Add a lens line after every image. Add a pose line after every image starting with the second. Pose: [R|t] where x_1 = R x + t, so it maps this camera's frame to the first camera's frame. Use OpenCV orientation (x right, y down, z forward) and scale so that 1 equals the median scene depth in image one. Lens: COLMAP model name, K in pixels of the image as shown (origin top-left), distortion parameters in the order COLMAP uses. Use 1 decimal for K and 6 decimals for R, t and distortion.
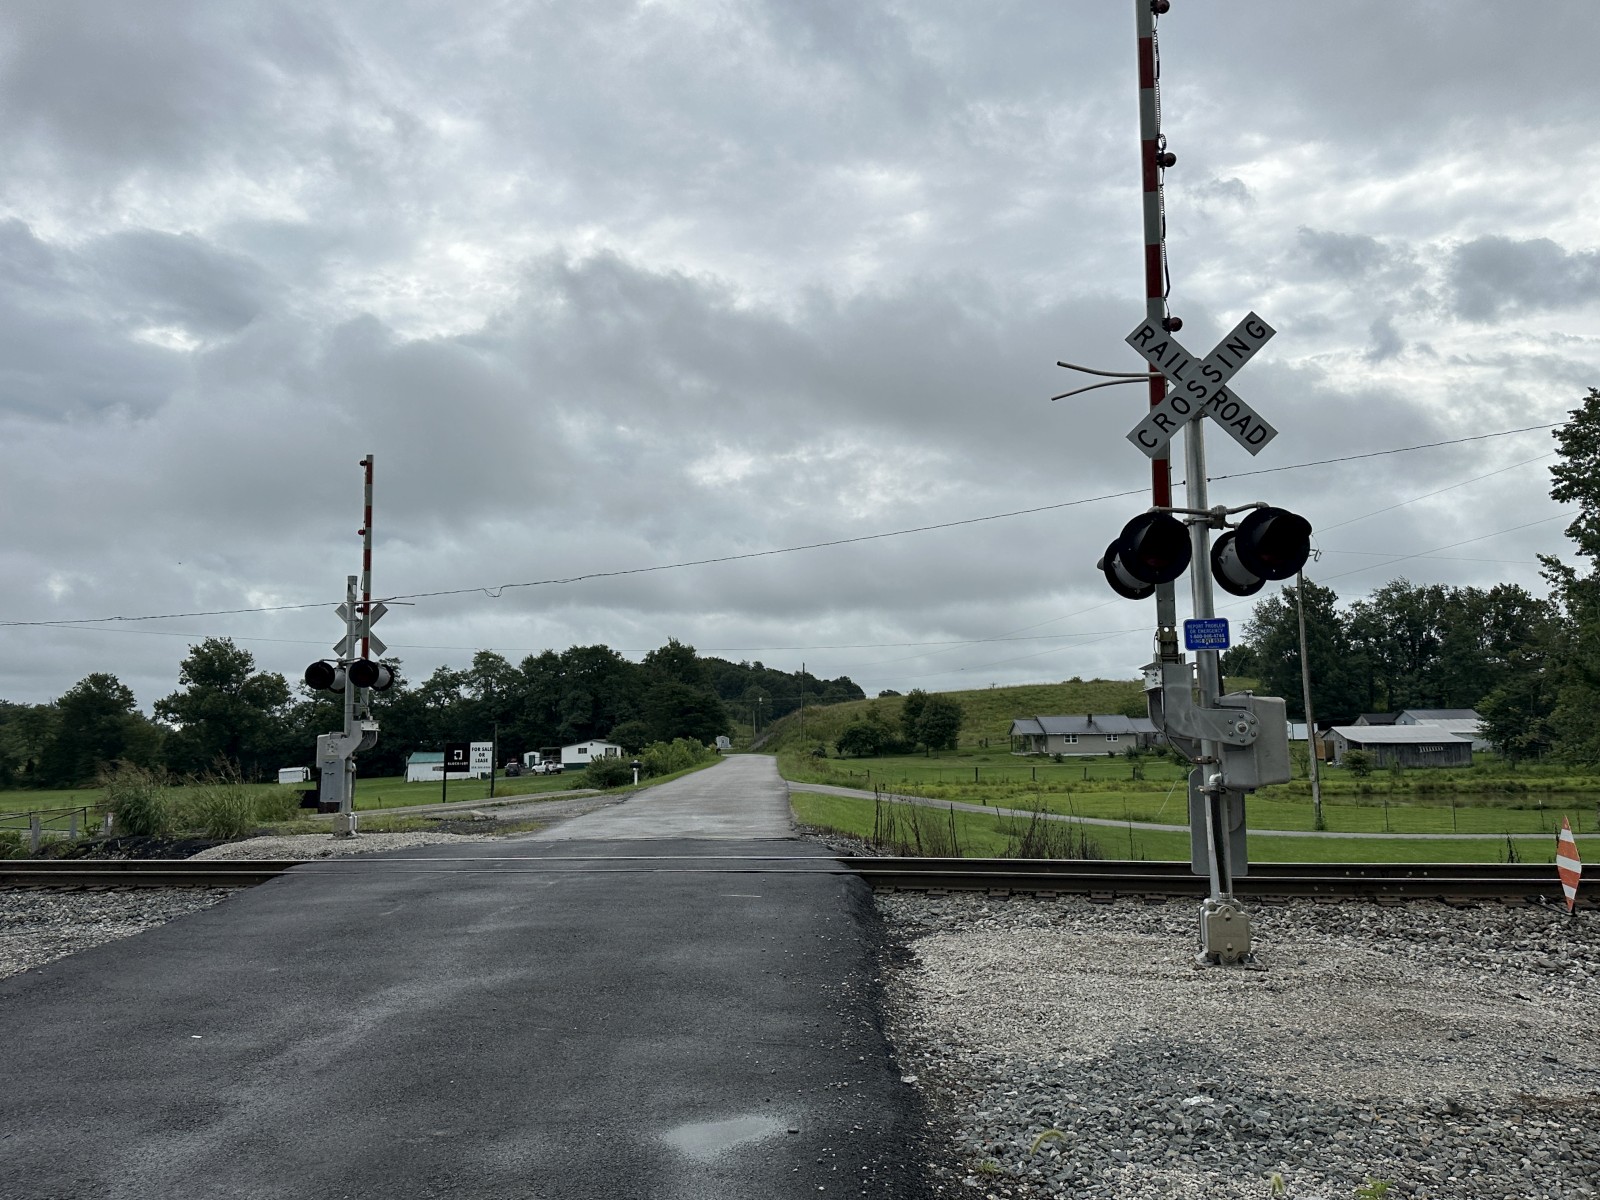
lens RADIAL K [[1221.5, 0, 808.8], [0, 1221.5, 607.2], [0, 0, 1]] dist [0.139105, -0.237732]
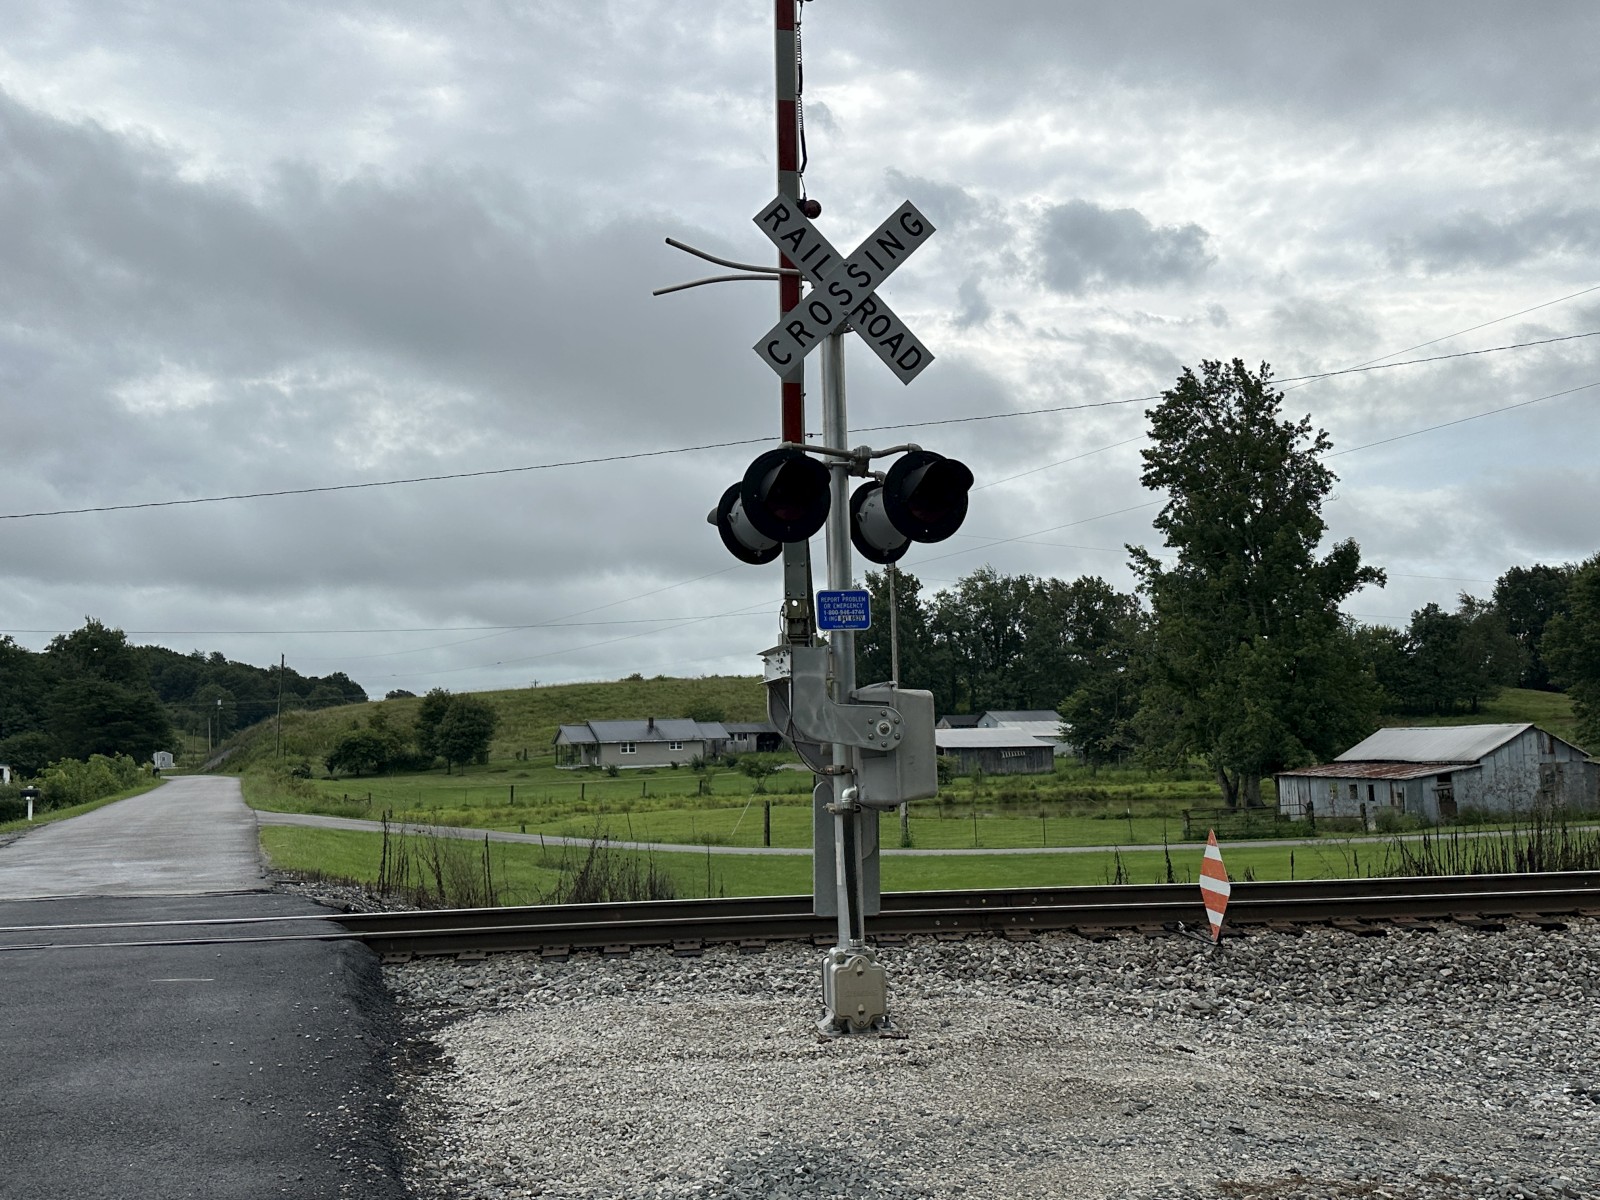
lens RADIAL K [[1483.1, 0, 805.7], [0, 1483.1, 605.8], [0, 0, 1]] dist [0.208277, -0.462022]
pose [[0.946270, 0.021948, 0.322633, -0.000522], [-0.025508, 0.999651, 0.006811, 0.001429], [-0.322371, -0.014674, 0.946500, 0.012433]]
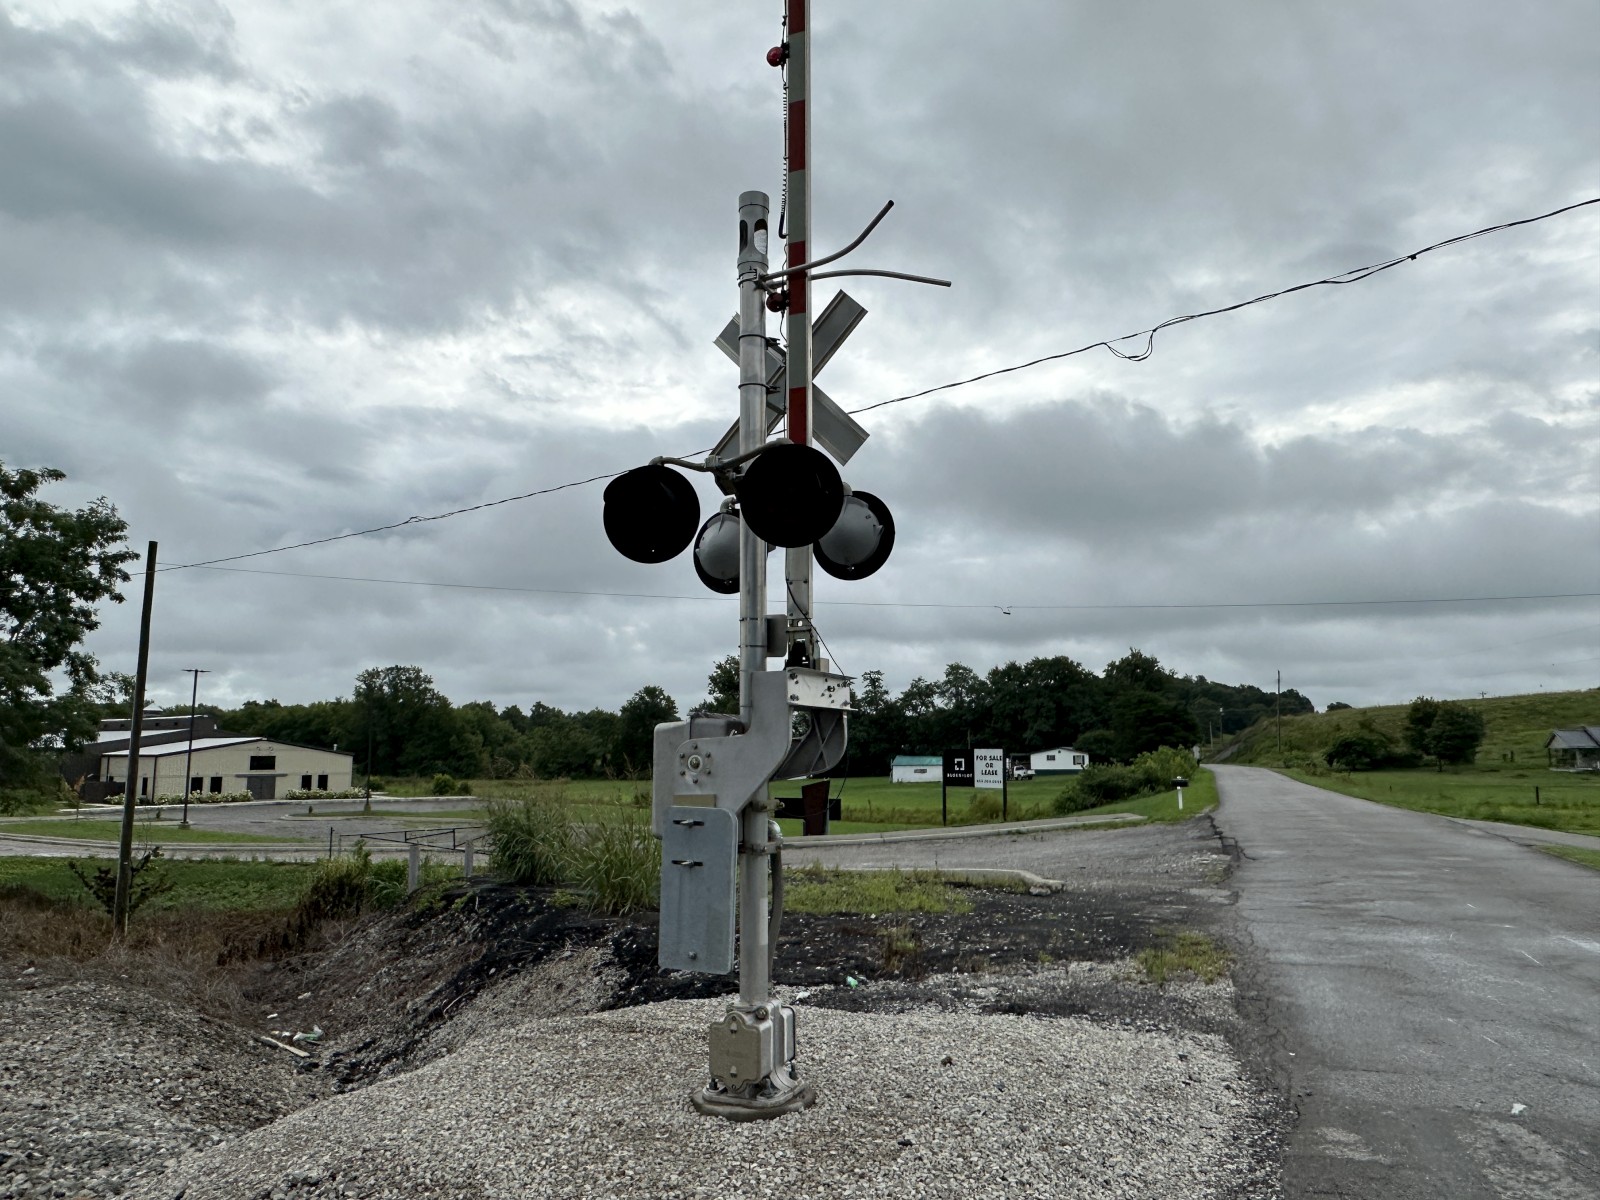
lens RADIAL K [[1075.9, 0, 820.4], [0, 1075.9, 609.5], [0, 0, 1]] dist [-0.017943, 0.005099]
pose [[0.930378, -0.032271, -0.365178, -0.047021], [0.025143, 0.999389, -0.024259, 0.014800], [0.365737, 0.013388, 0.930622, 0.137722]]
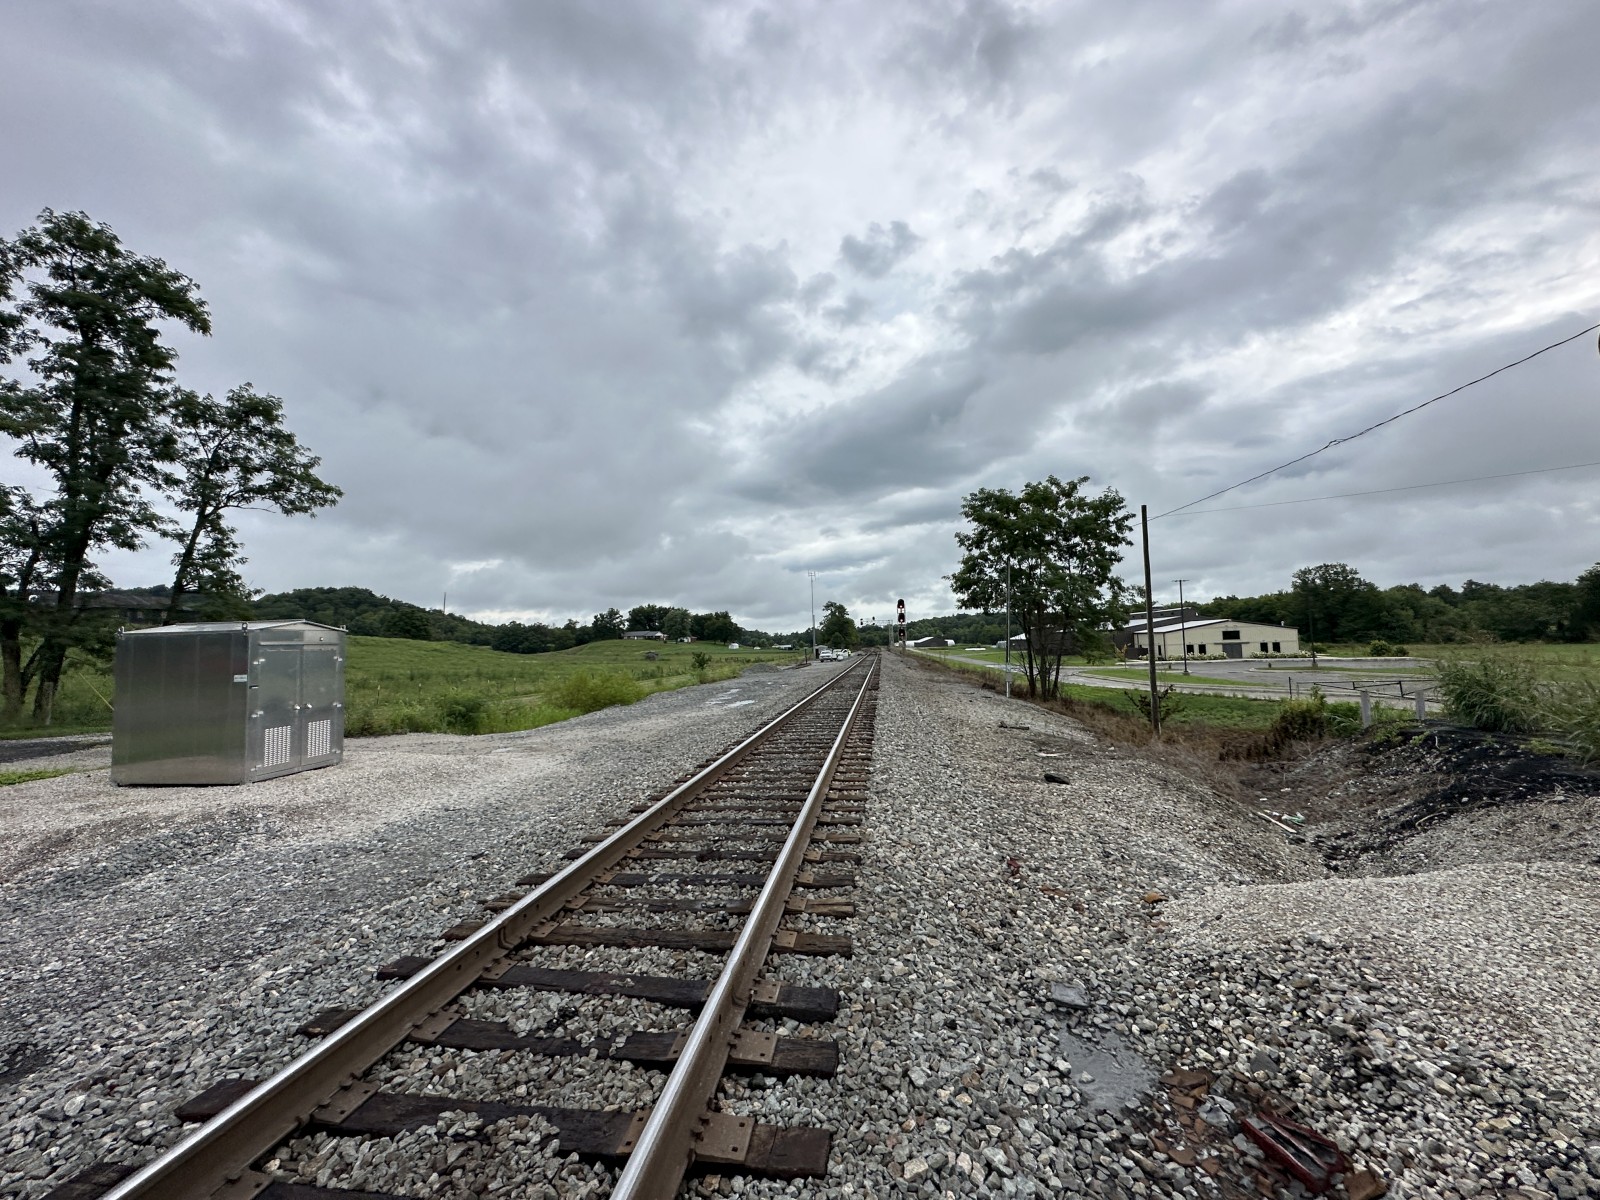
lens RADIAL K [[637.5, 0, 800.0], [0, 637.5, 600.0], [0, 0, 1]] dist [-0.003356, 0.001279]
pose [[0.125551, -0.051293, -0.990760, -0.051424], [0.134843, 0.990277, -0.034180, 0.015754], [0.982881, -0.129306, 0.131247, 0.141028]]
